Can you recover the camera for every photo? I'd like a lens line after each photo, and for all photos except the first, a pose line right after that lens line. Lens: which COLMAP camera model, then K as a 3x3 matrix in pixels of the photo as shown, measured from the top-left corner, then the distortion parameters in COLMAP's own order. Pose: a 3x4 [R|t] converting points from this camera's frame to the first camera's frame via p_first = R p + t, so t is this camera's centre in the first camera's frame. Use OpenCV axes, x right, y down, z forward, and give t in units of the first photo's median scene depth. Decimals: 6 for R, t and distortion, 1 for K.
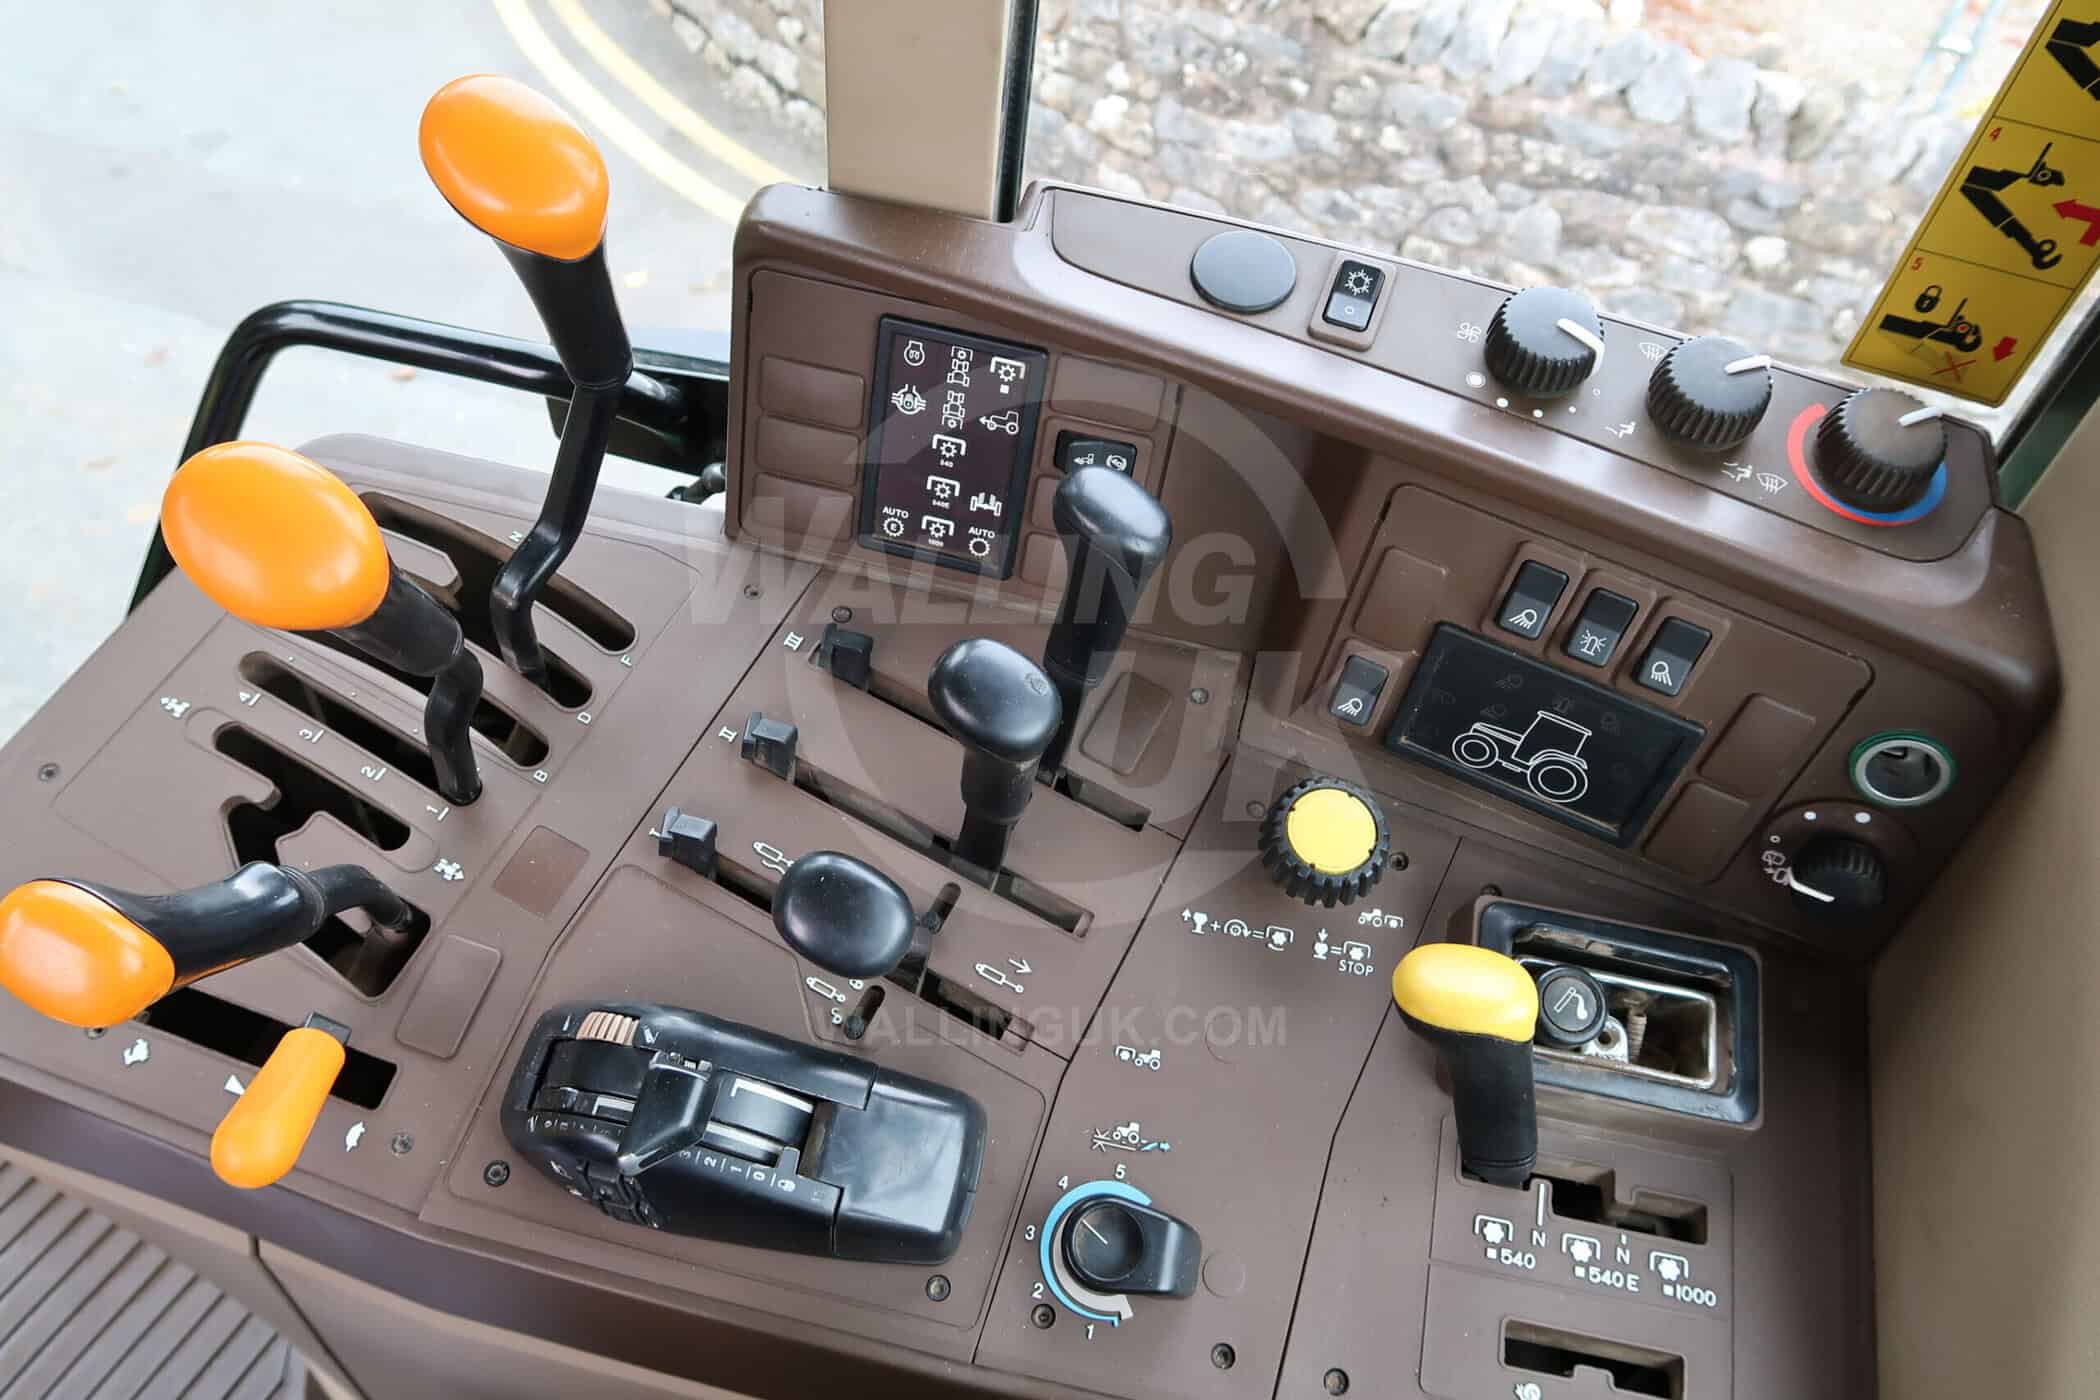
lens RADIAL K [[1445.5, 0, 1045.2], [0, 1445.5, 693.3], [0, 0, 1]] dist [-0.027661, 0.009594]
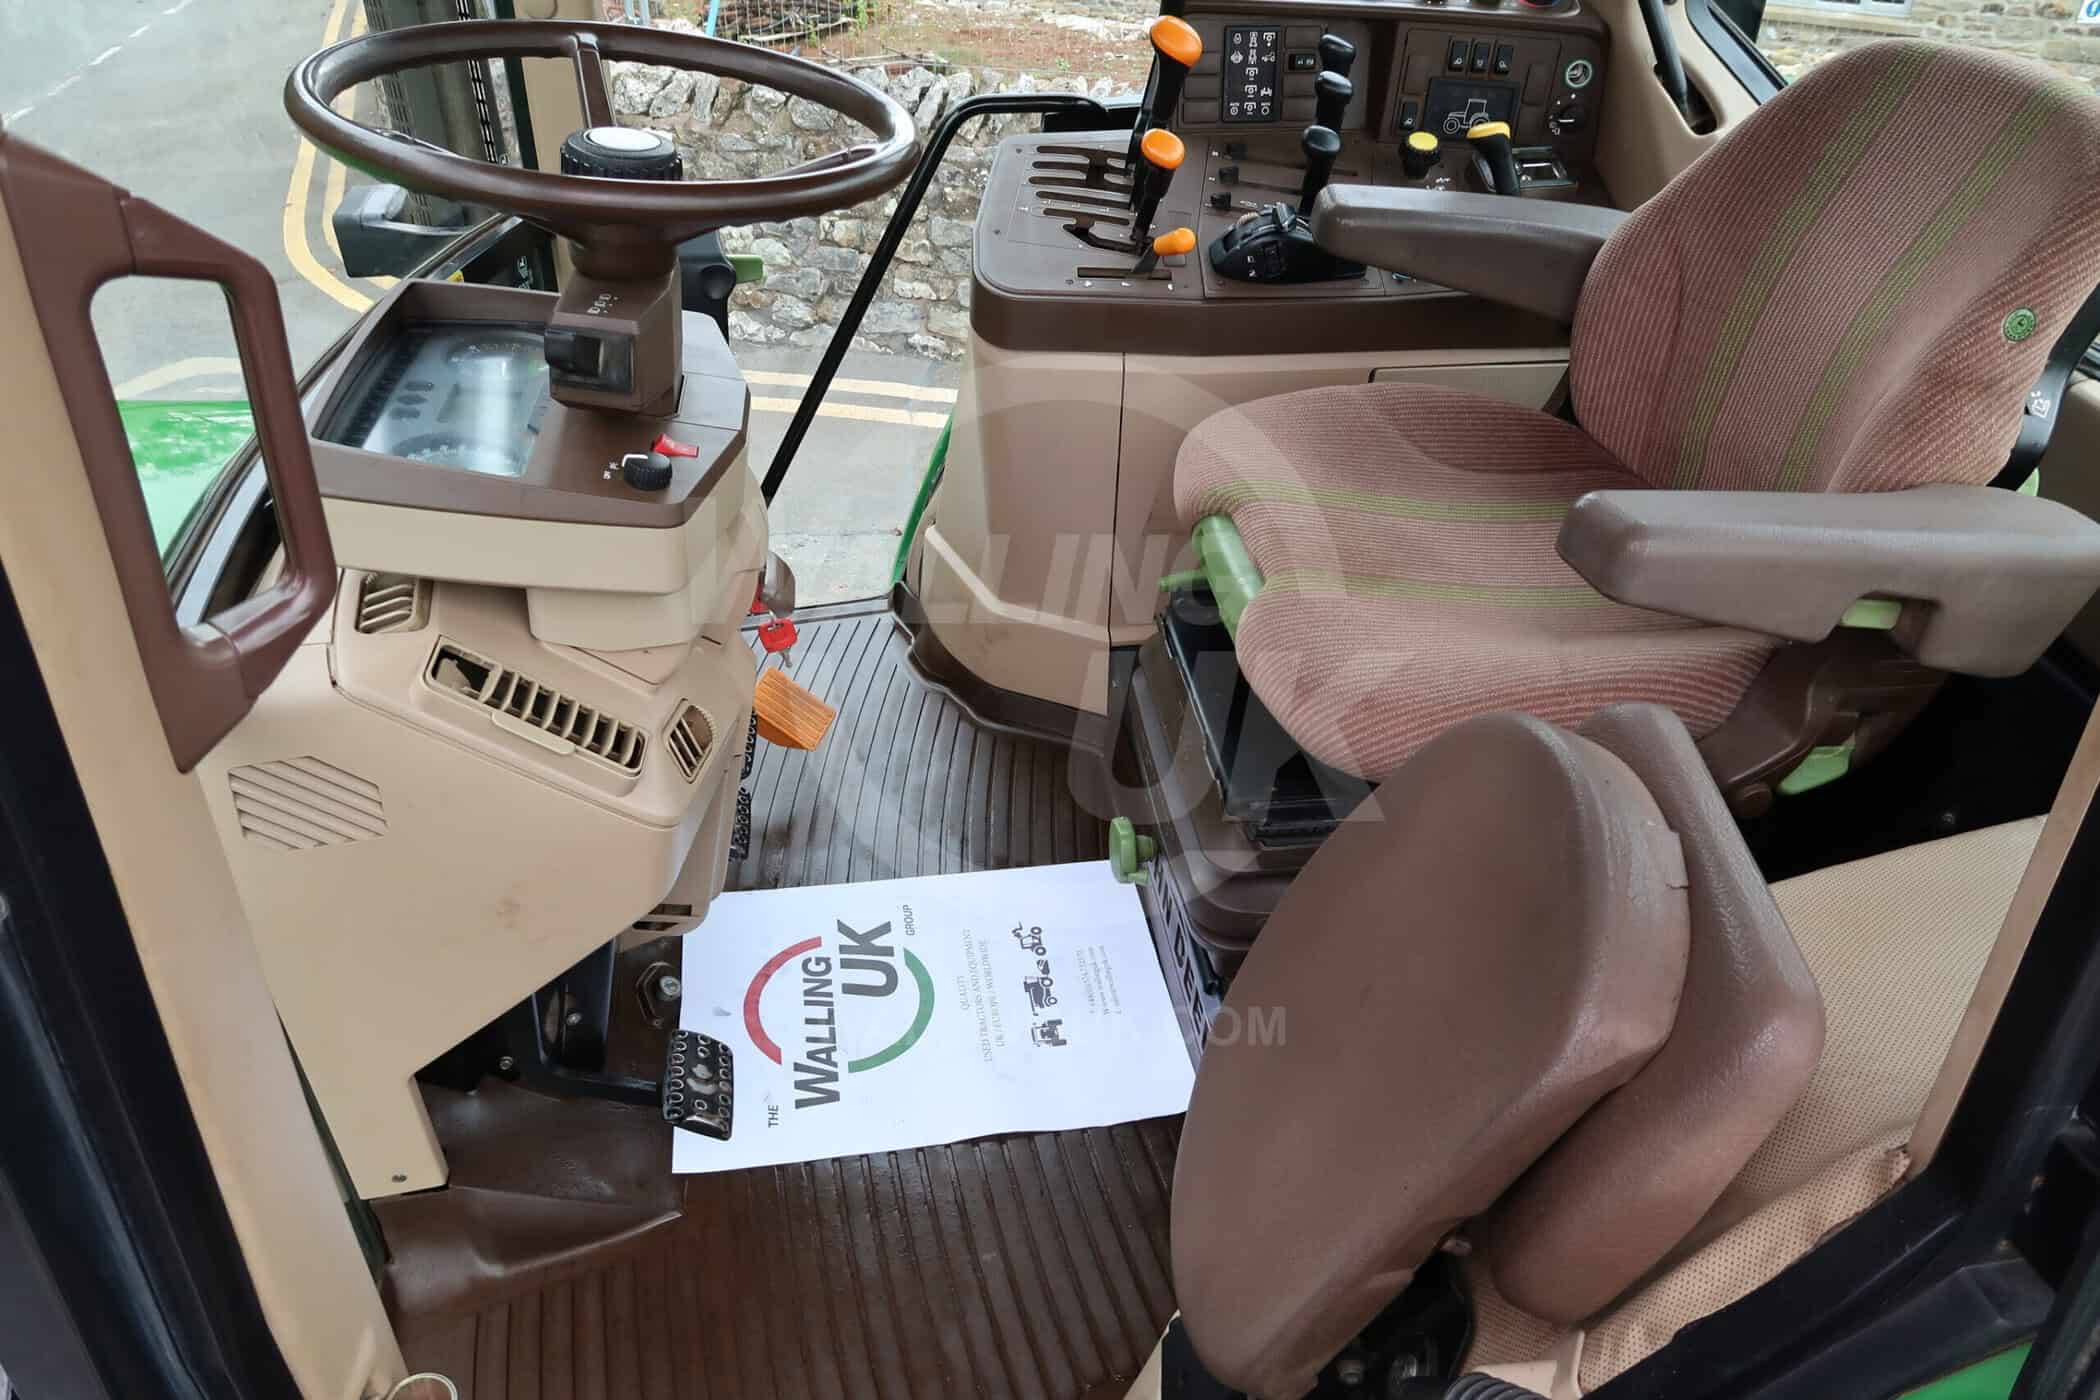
lens RADIAL K [[1445.5, 0, 1045.2], [0, 1445.5, 693.3], [0, 0, 1]] dist [-0.027661, 0.009594]
pose [[0.942765, -0.272419, 0.192306, -1.353719], [0.296668, 0.948543, -0.110695, 1.207264], [-0.152255, 0.161410, 0.975072, -1.537966]]
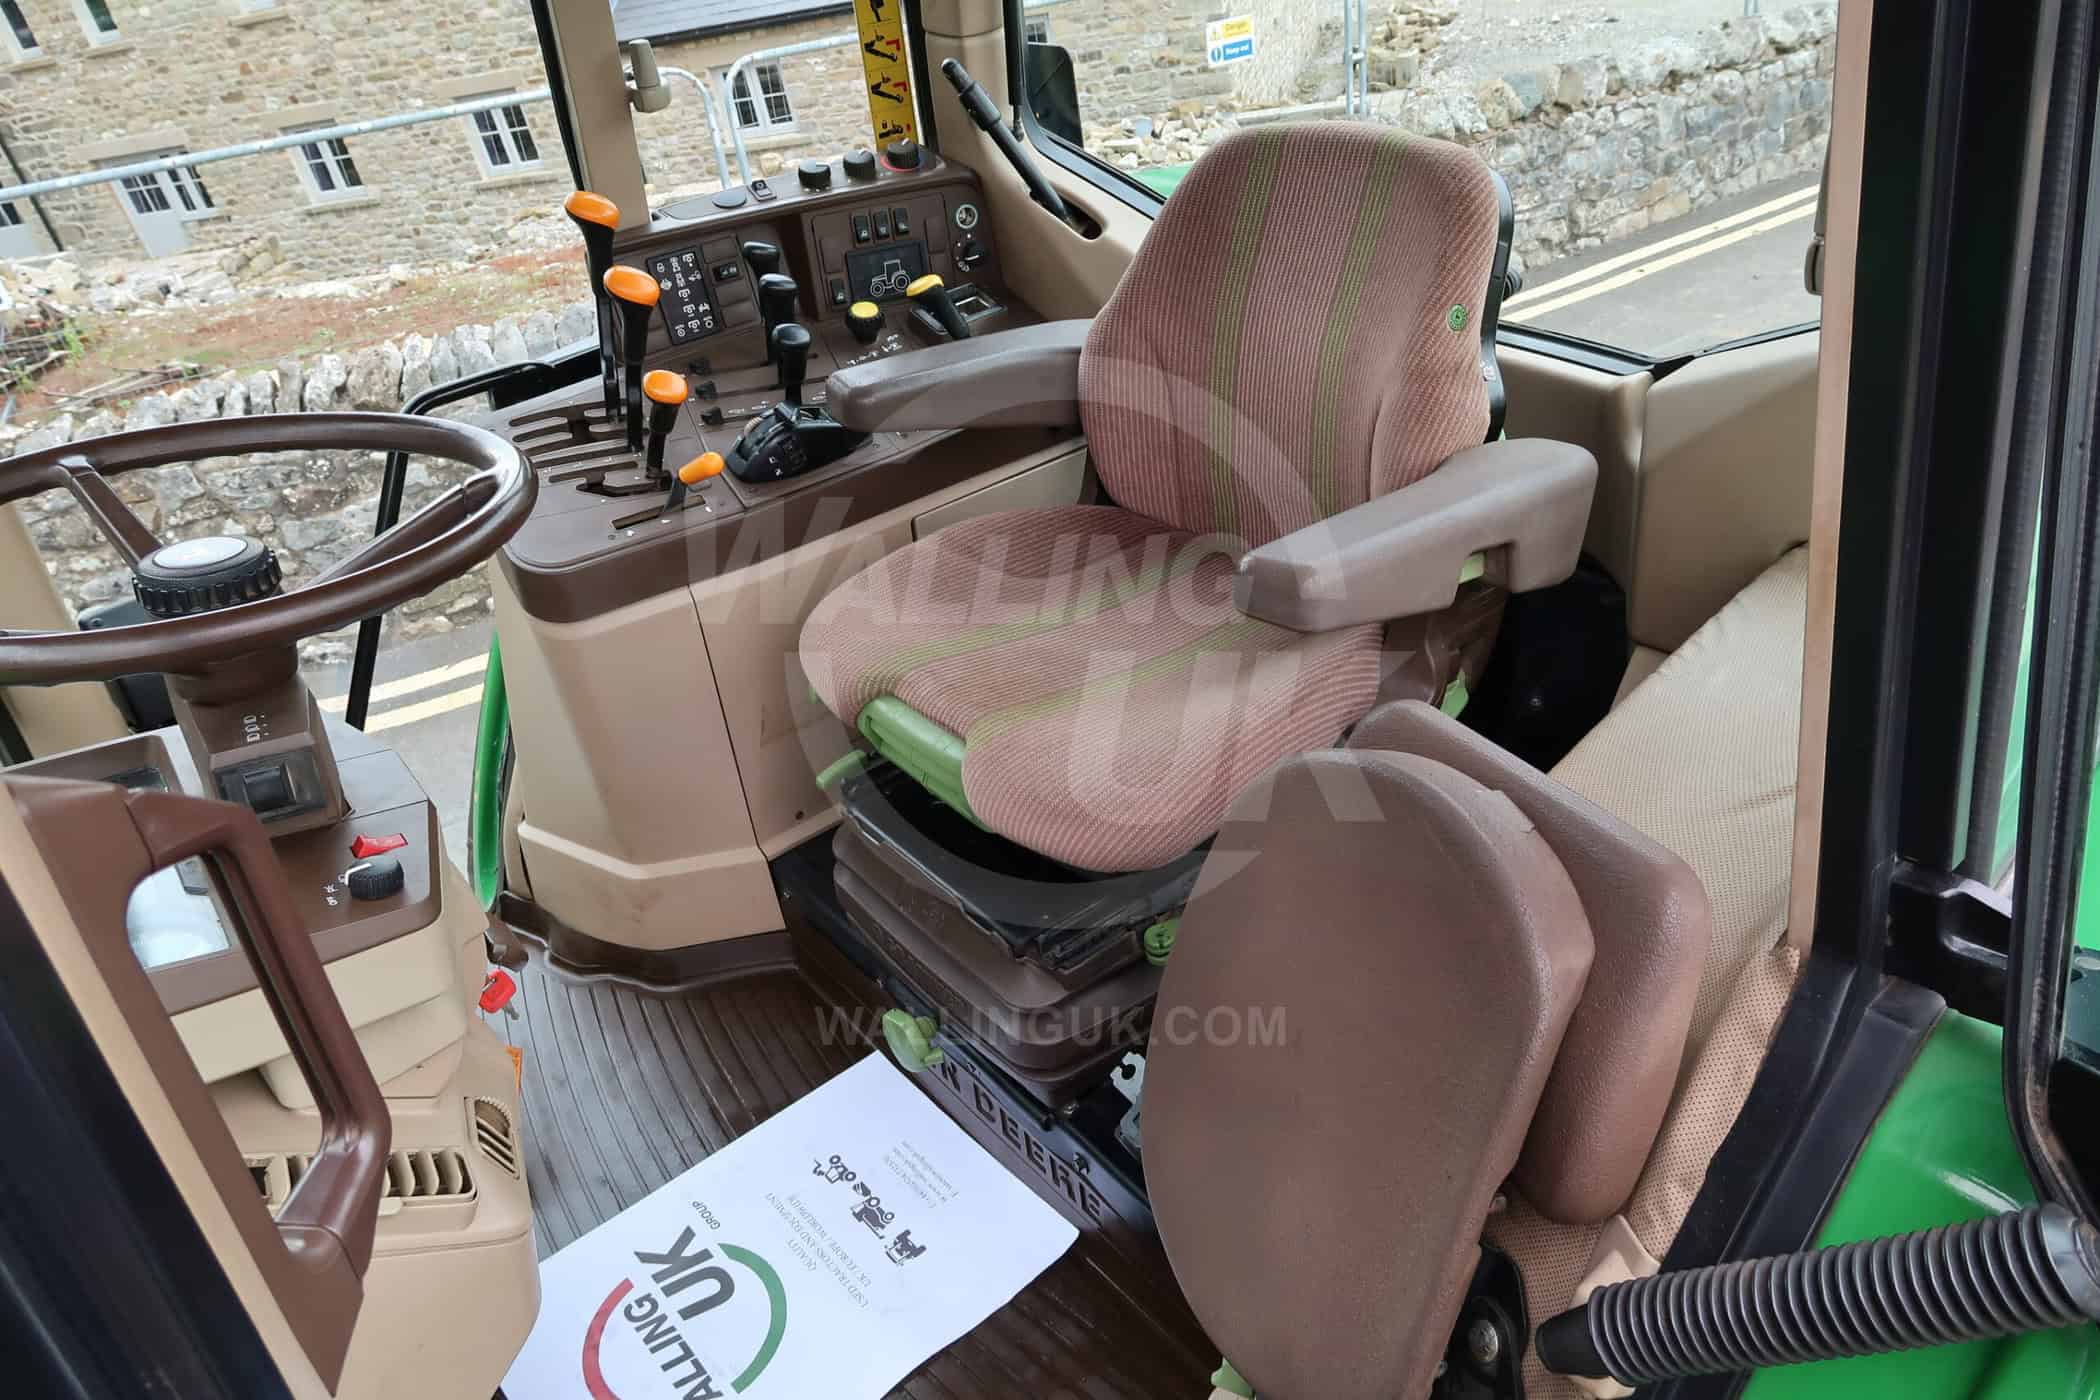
lens RADIAL K [[1445.5, 0, 1045.2], [0, 1445.5, 693.3], [0, 0, 1]] dist [-0.027661, 0.009594]
pose [[0.633884, -0.561283, 0.532121, -1.648038], [0.670039, 0.742167, -0.015337, 0.989754], [-0.386314, 0.366264, 0.846529, -1.501466]]
